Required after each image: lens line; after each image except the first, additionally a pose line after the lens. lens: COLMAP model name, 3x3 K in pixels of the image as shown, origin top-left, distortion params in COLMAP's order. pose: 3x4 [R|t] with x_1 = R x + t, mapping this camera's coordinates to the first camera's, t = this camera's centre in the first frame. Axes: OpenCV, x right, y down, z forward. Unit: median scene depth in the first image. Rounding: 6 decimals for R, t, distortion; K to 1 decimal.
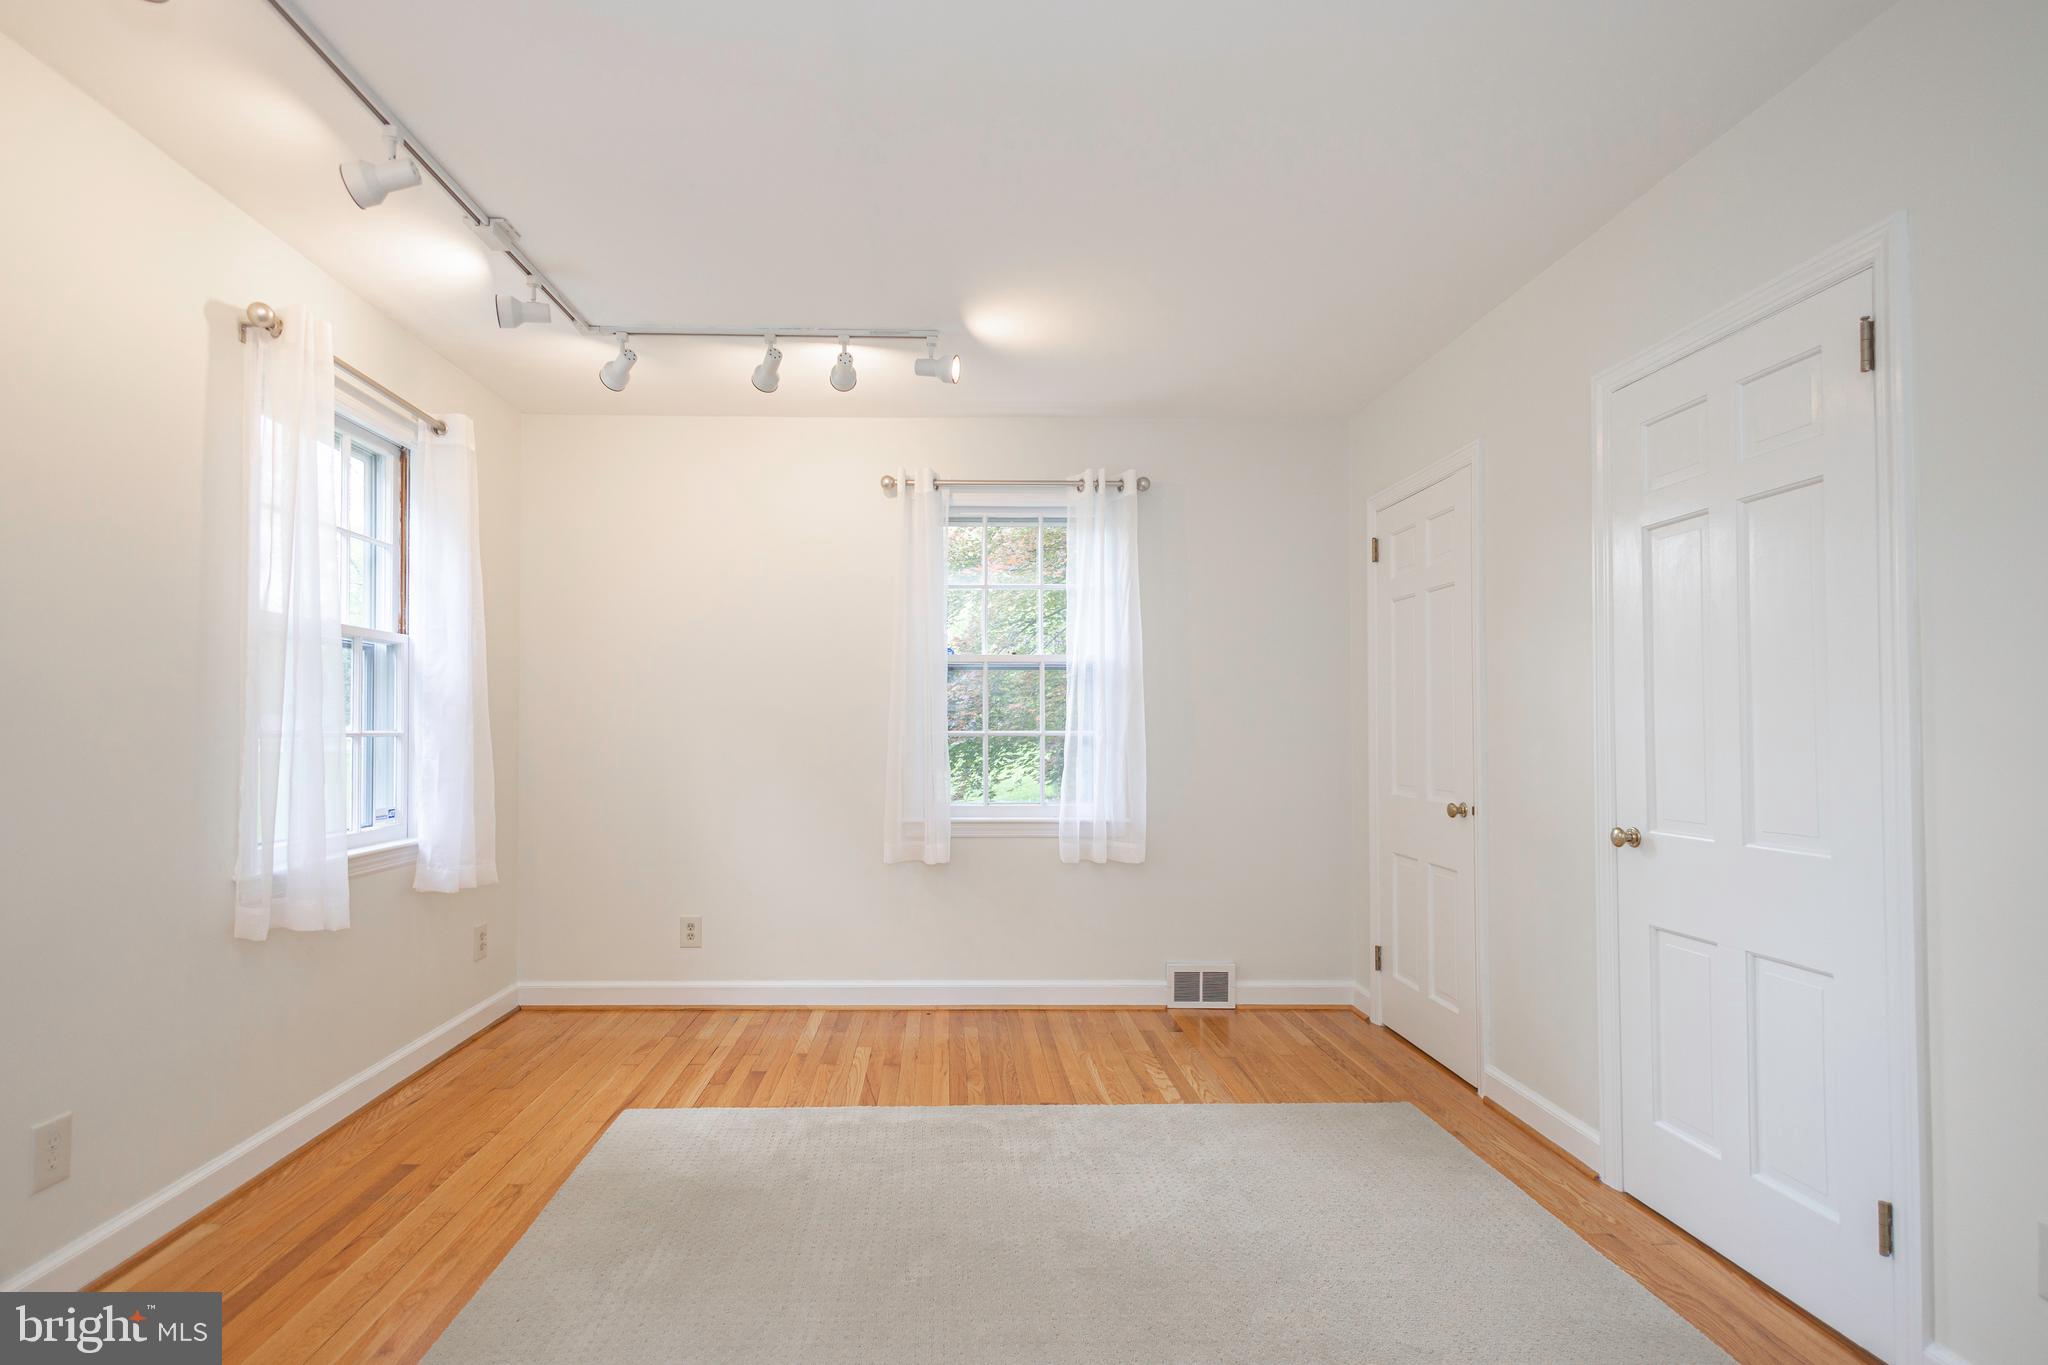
lens RADIAL K [[982.0, 0, 1020.7], [0, 982.0, 711.8], [0, 0, 1]] dist [0.008531, -0.000239]
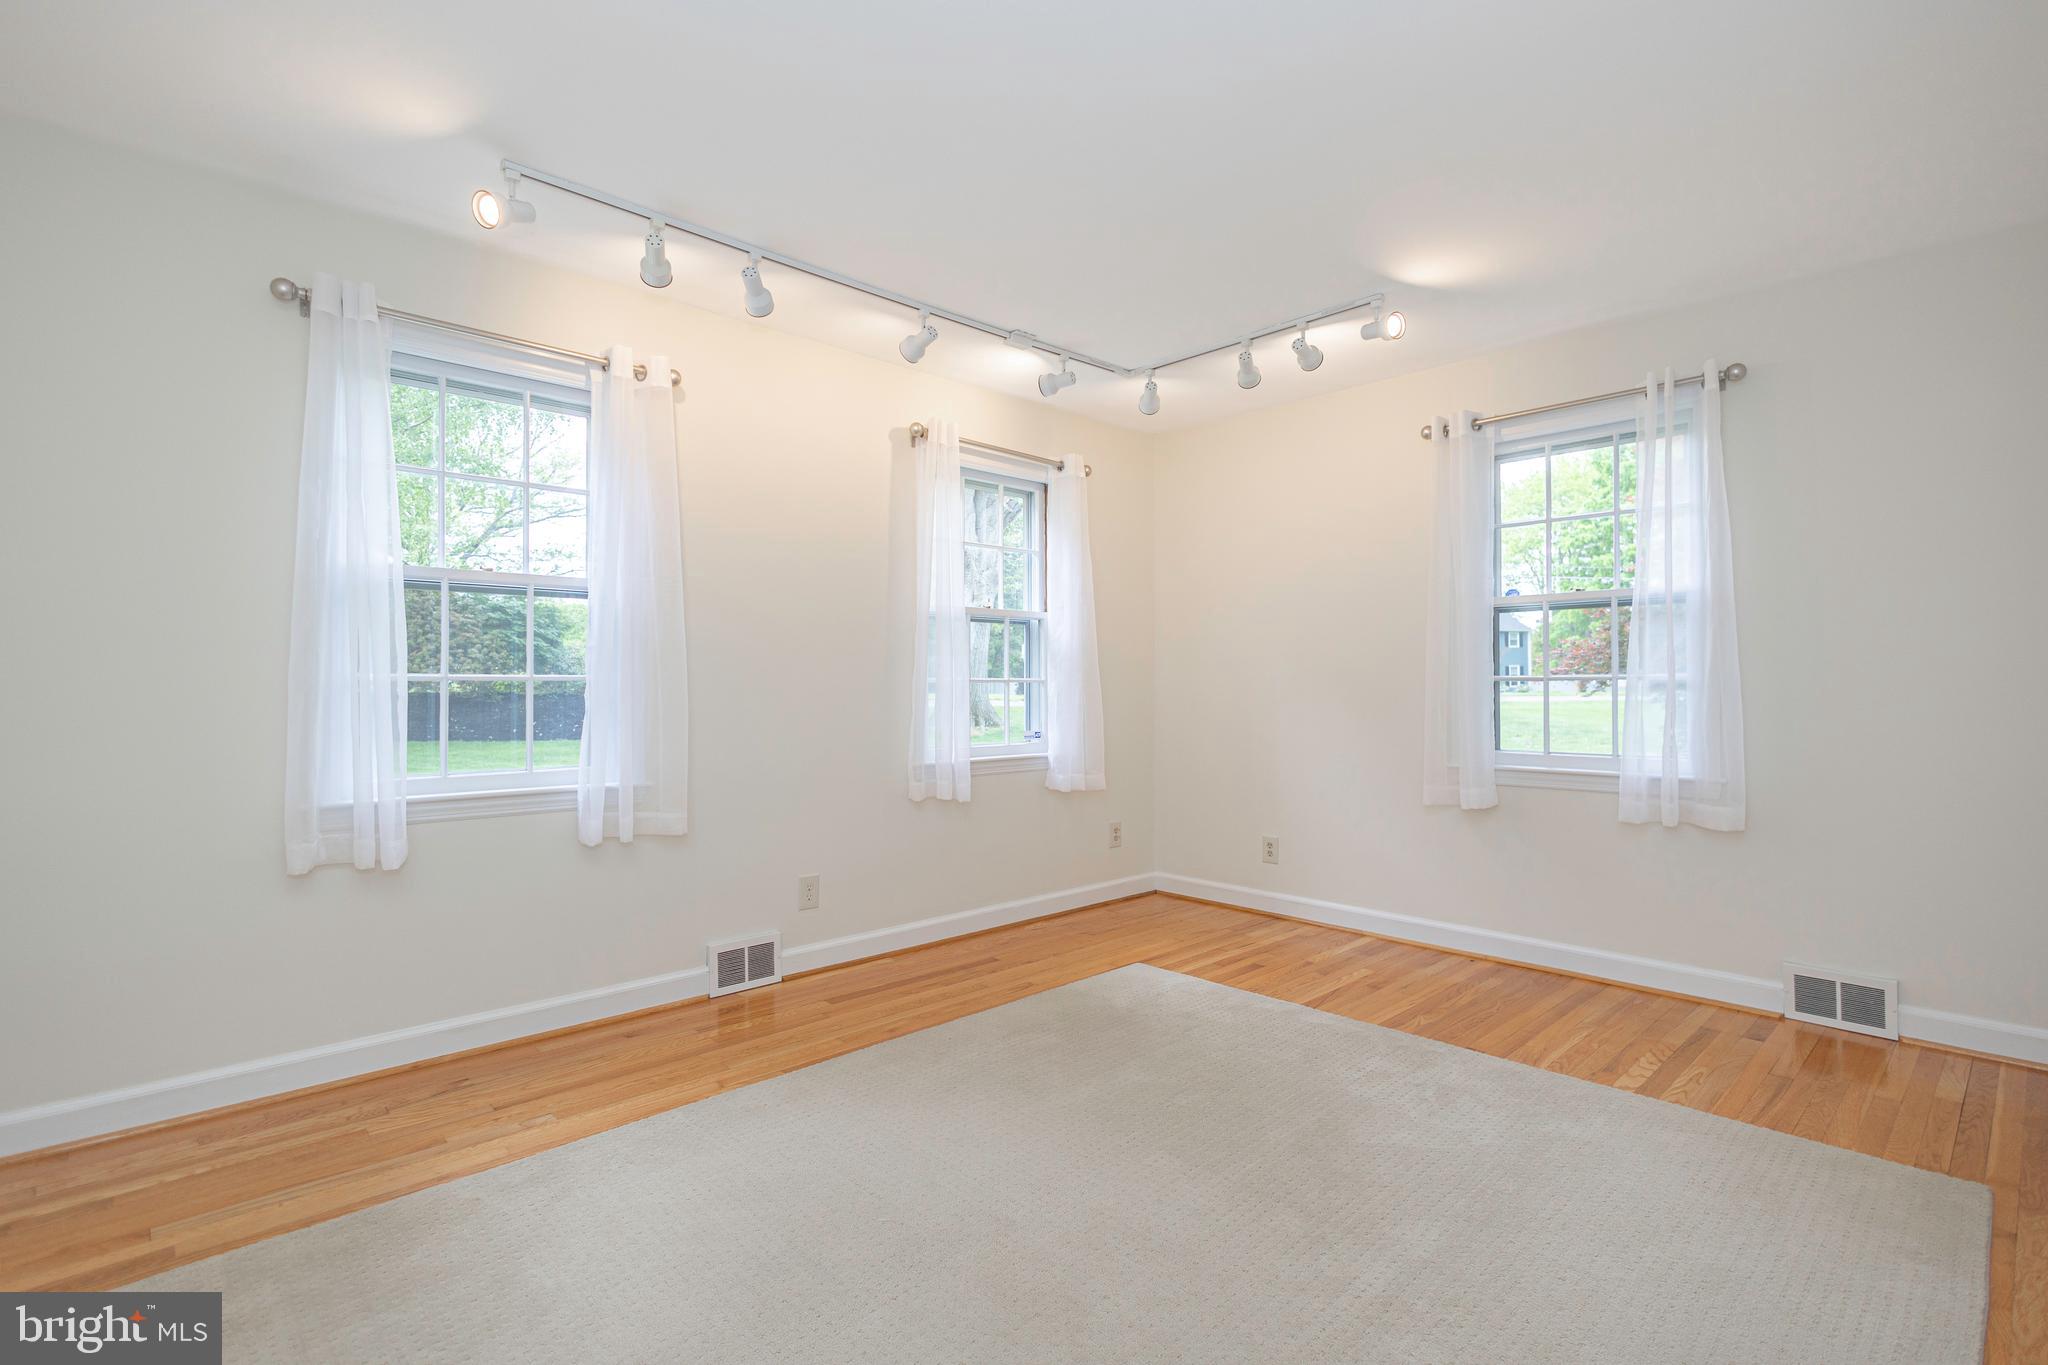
lens RADIAL K [[962.7, 0, 1035.0], [0, 962.7, 669.9], [0, 0, 1]] dist [0.007080, -0.000936]
pose [[0.678565, -0.017180, -0.734340, 0.401519], [0.018038, 0.999815, -0.006724, 0.015661], [0.734319, -0.008683, 0.678749, 0.023119]]
